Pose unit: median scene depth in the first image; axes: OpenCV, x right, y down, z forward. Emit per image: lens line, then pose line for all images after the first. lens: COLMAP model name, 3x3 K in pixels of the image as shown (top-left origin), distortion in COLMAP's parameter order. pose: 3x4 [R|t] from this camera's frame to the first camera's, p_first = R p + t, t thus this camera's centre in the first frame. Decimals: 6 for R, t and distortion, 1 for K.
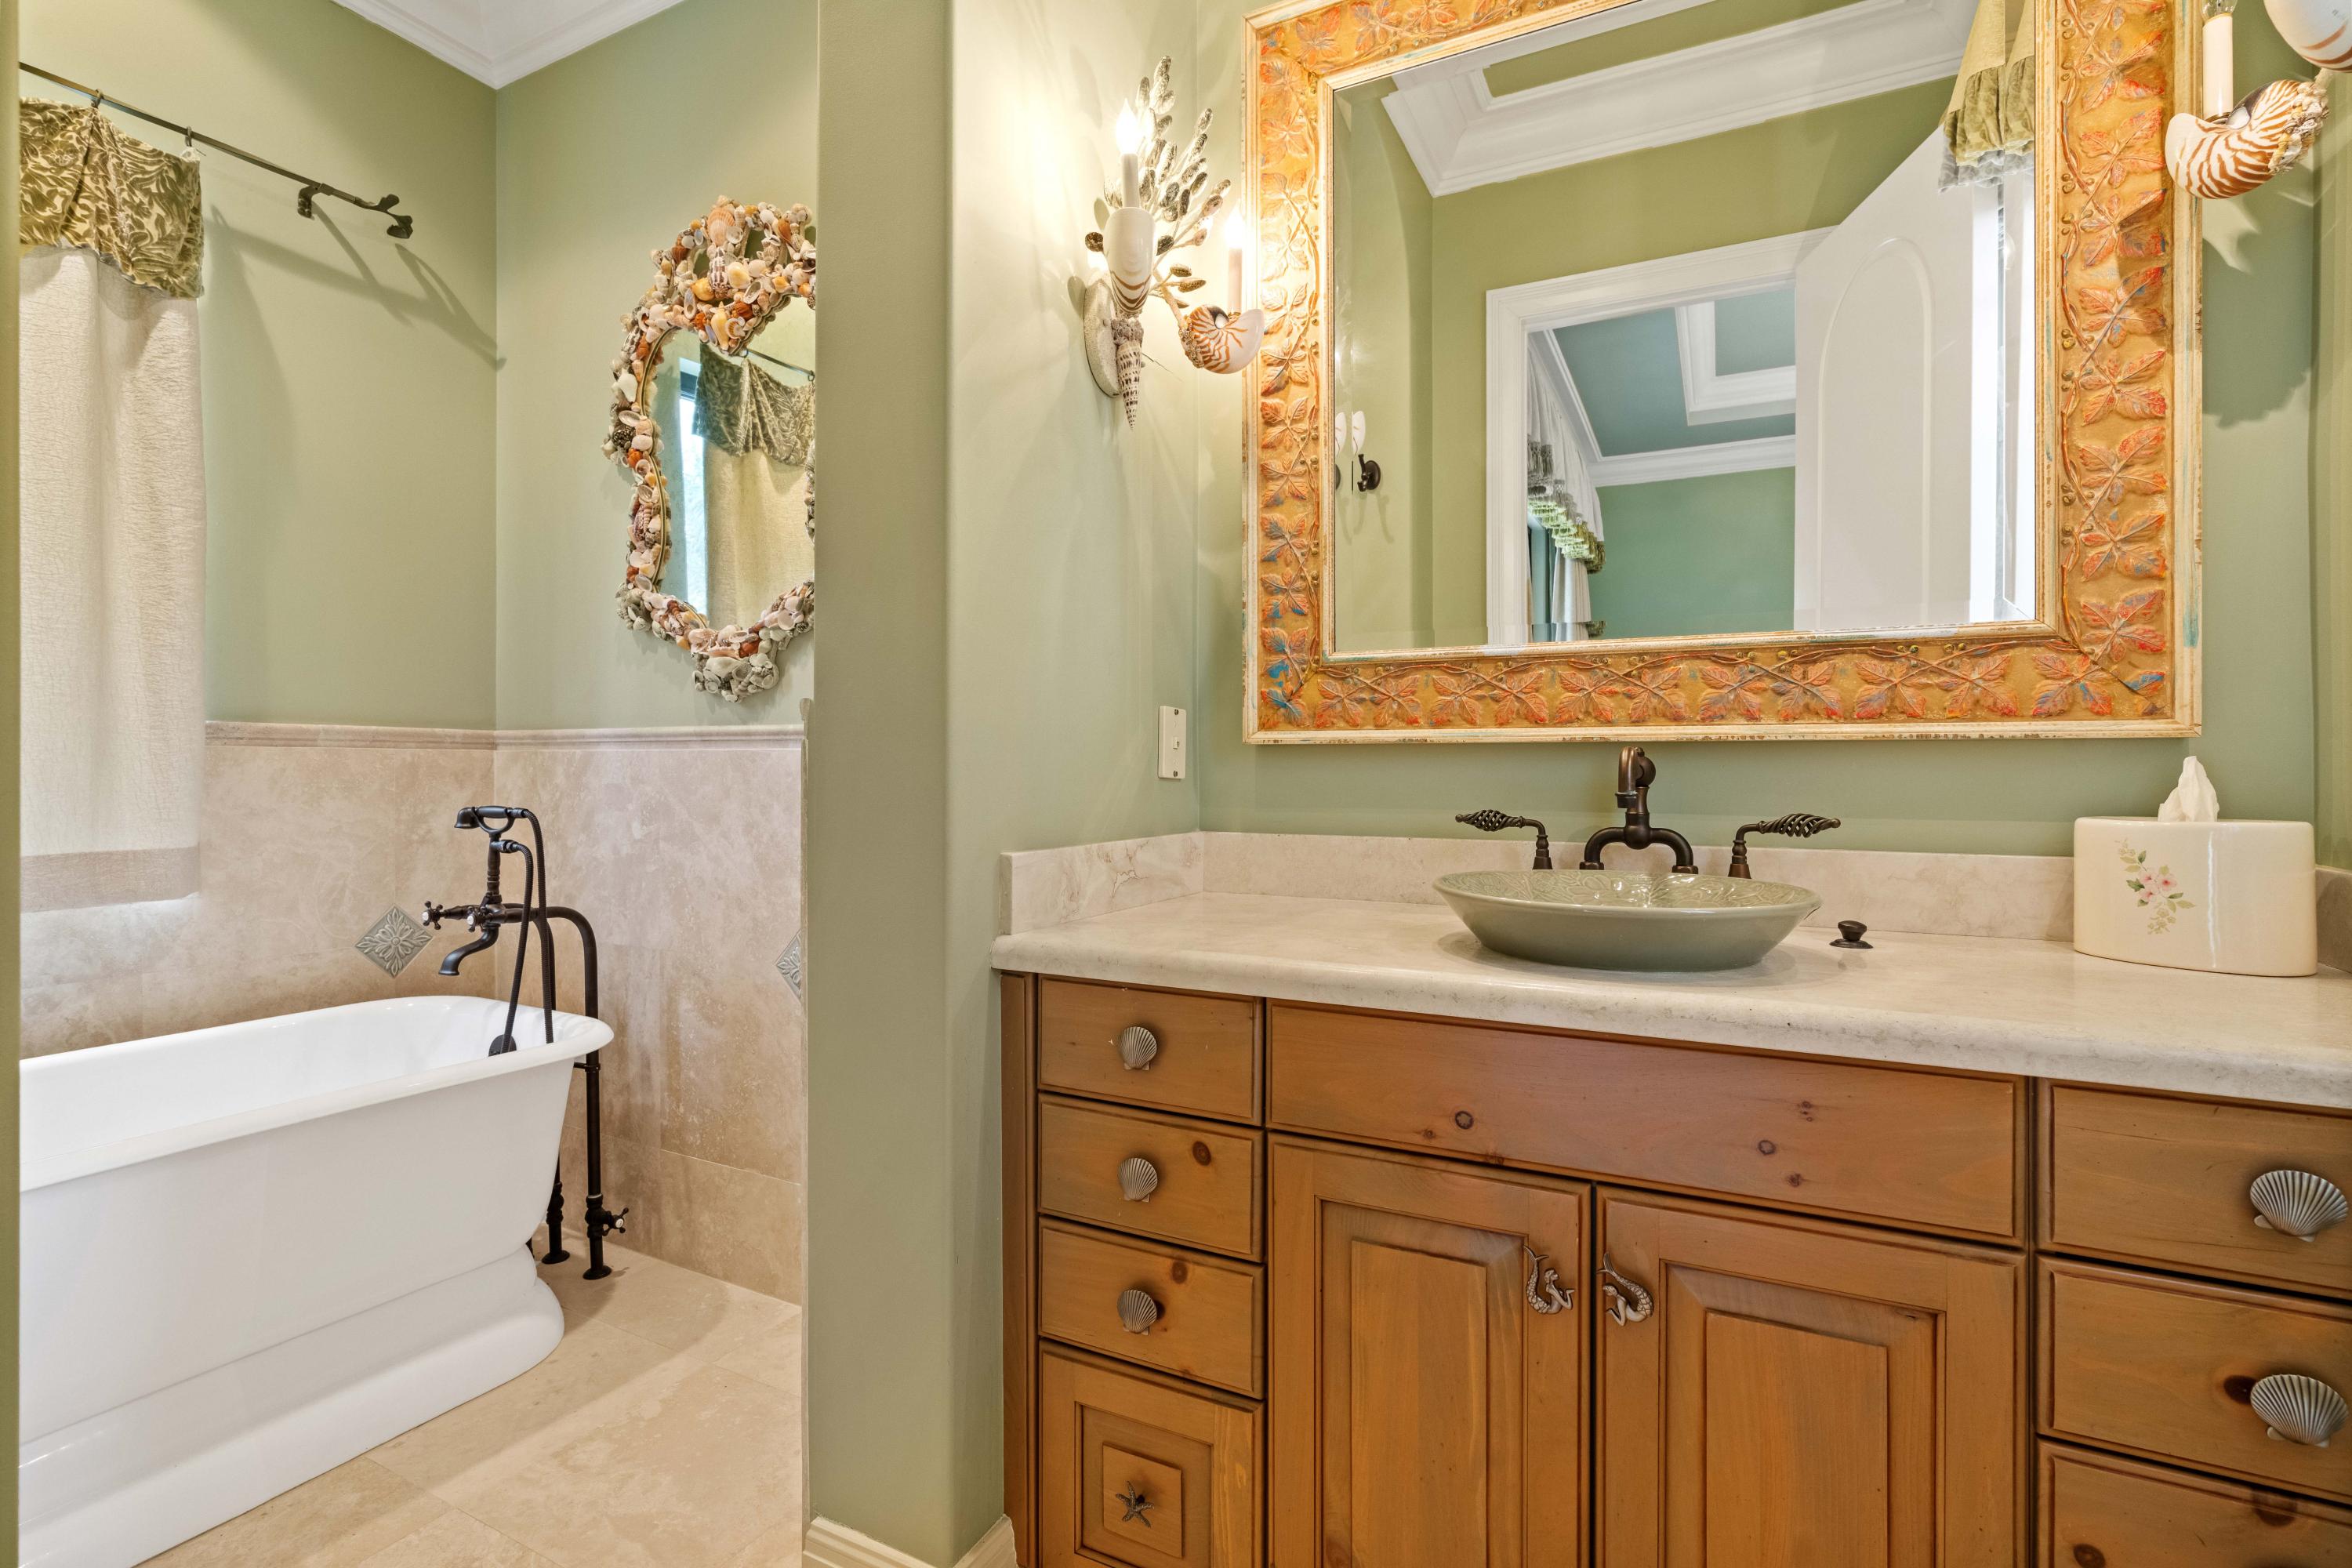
lens RADIAL K [[1098.3, 0, 1167.5], [0, 1098.3, 779.1], [0, 0, 1]] dist [-0.012198, 0.005769]
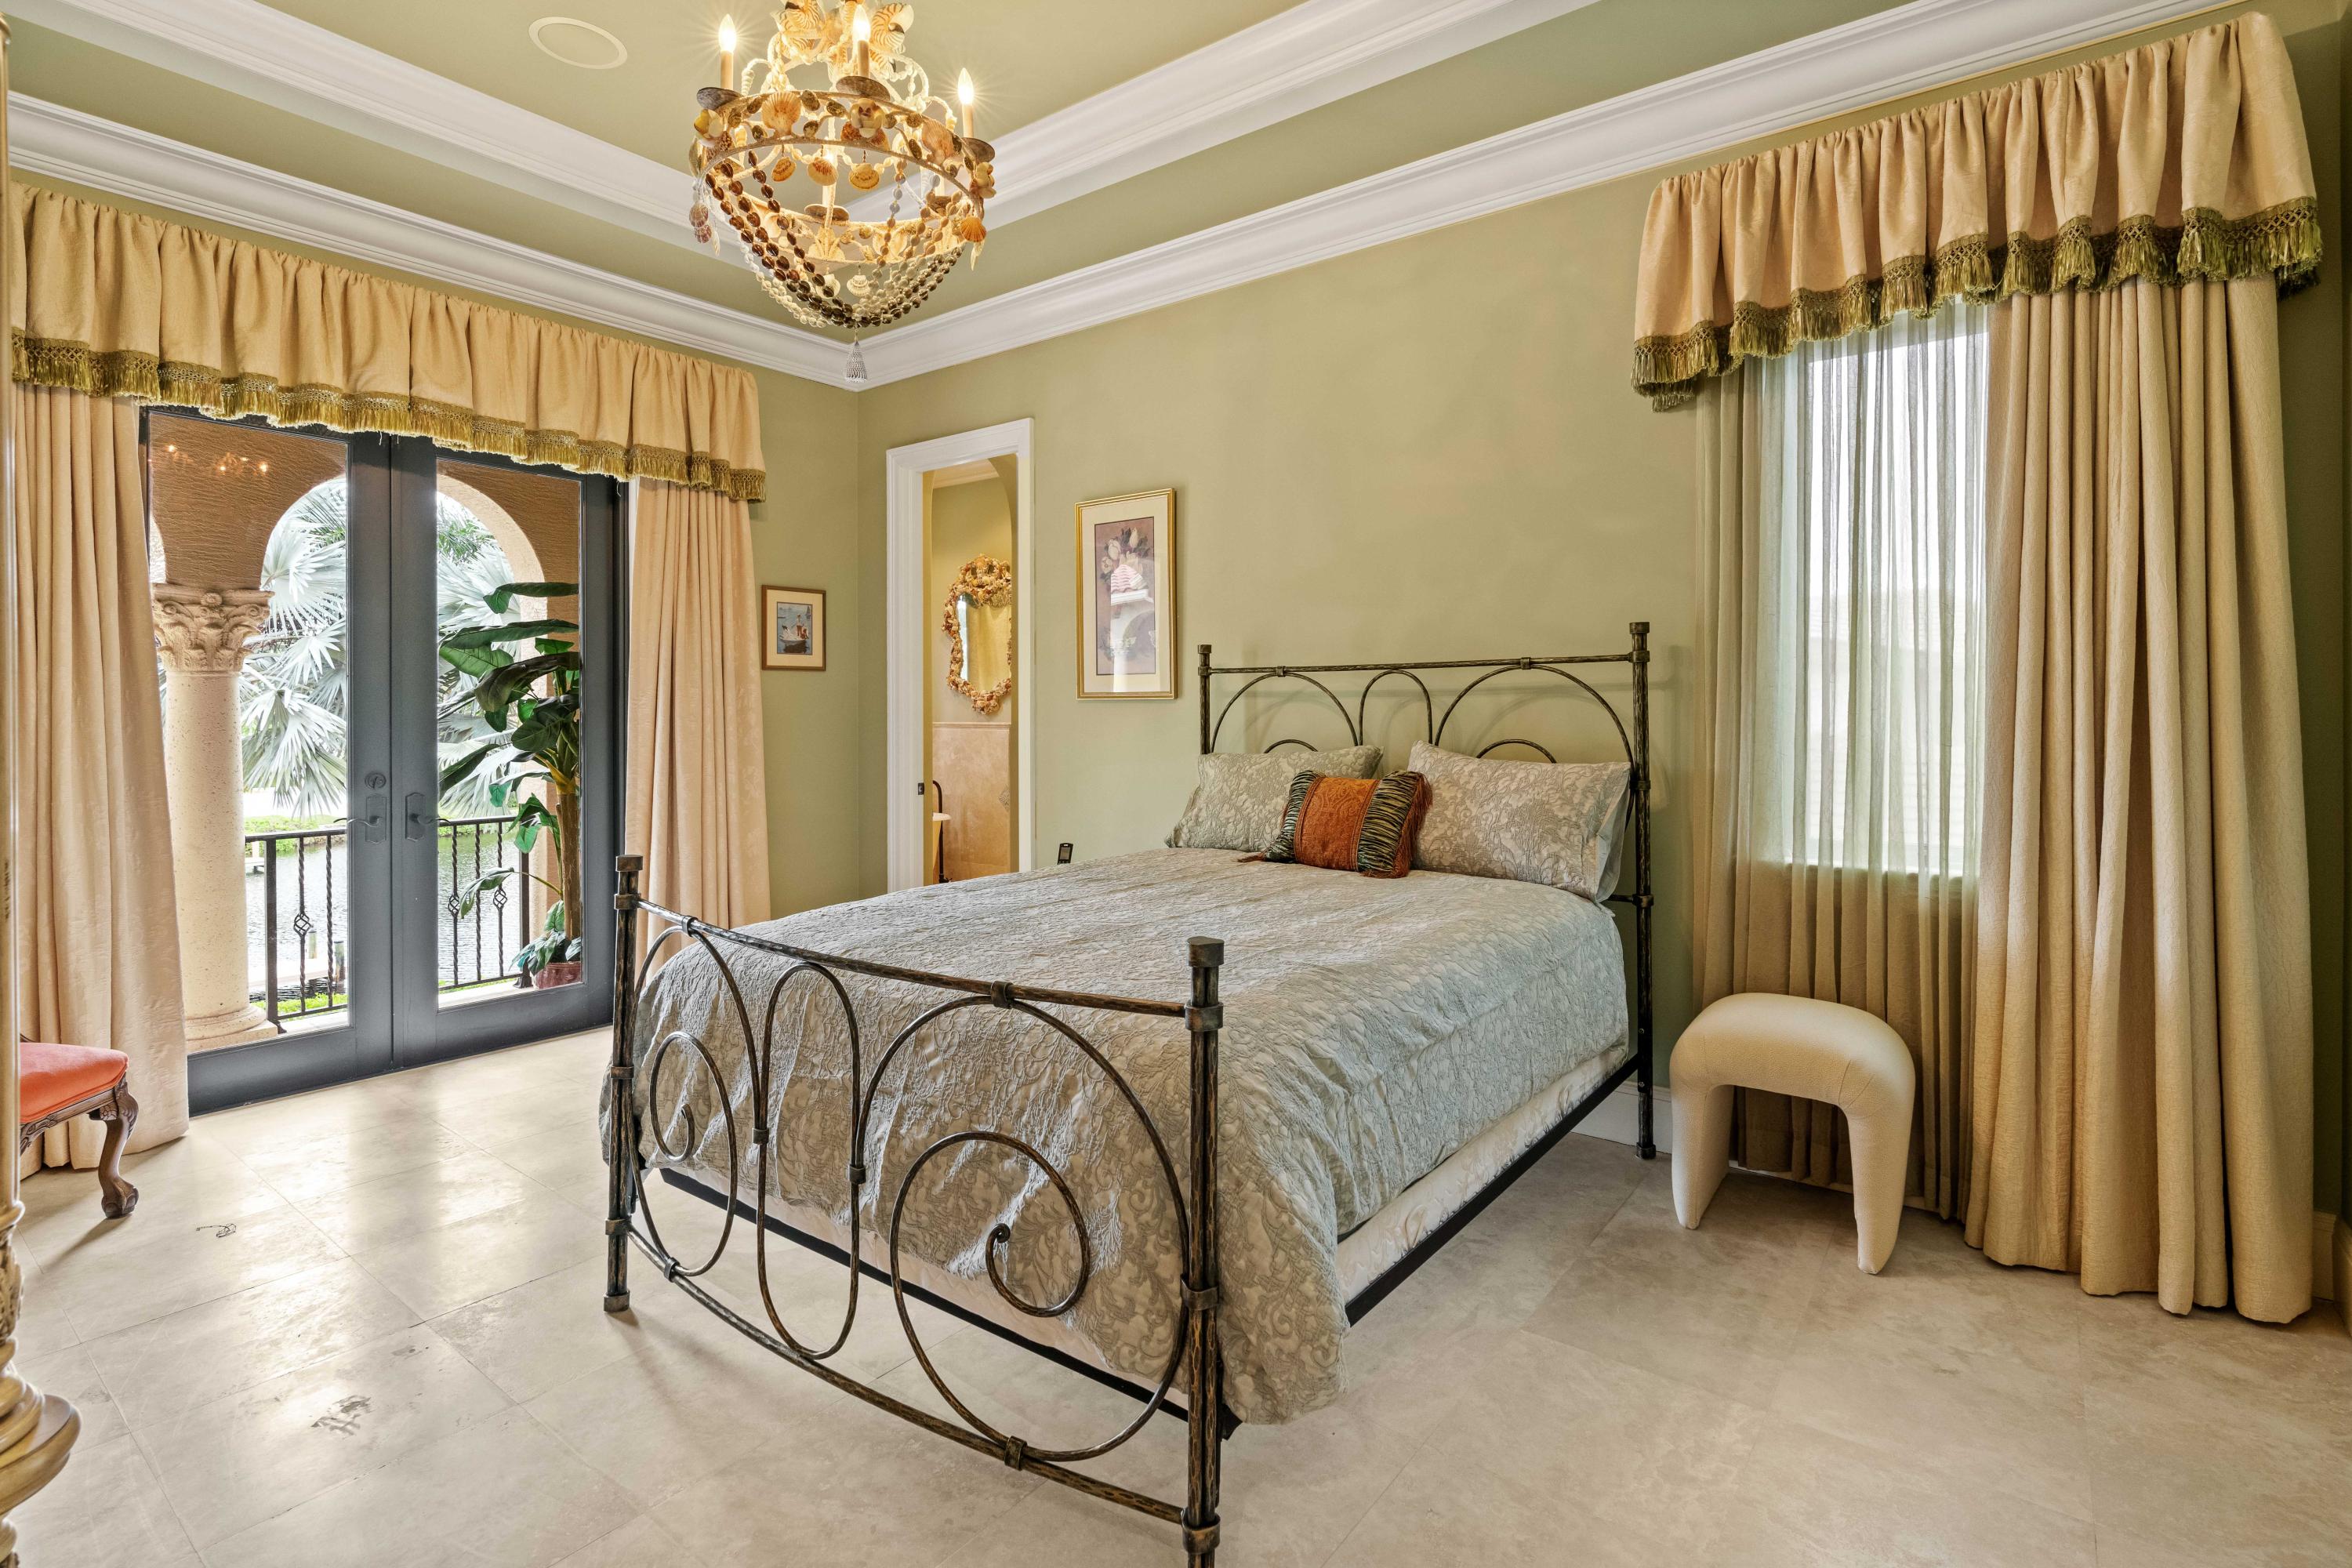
lens RADIAL K [[1098.3, 0, 1179.3], [0, 1098.3, 774.3], [0, 0, 1]] dist [-0.012198, 0.005769]
pose [[0.987279, 0.002445, -0.158979, 0.623716], [-0.001702, 0.999987, 0.004810, 0.080039], [0.158989, -0.004478, 0.987270, -1.921611]]
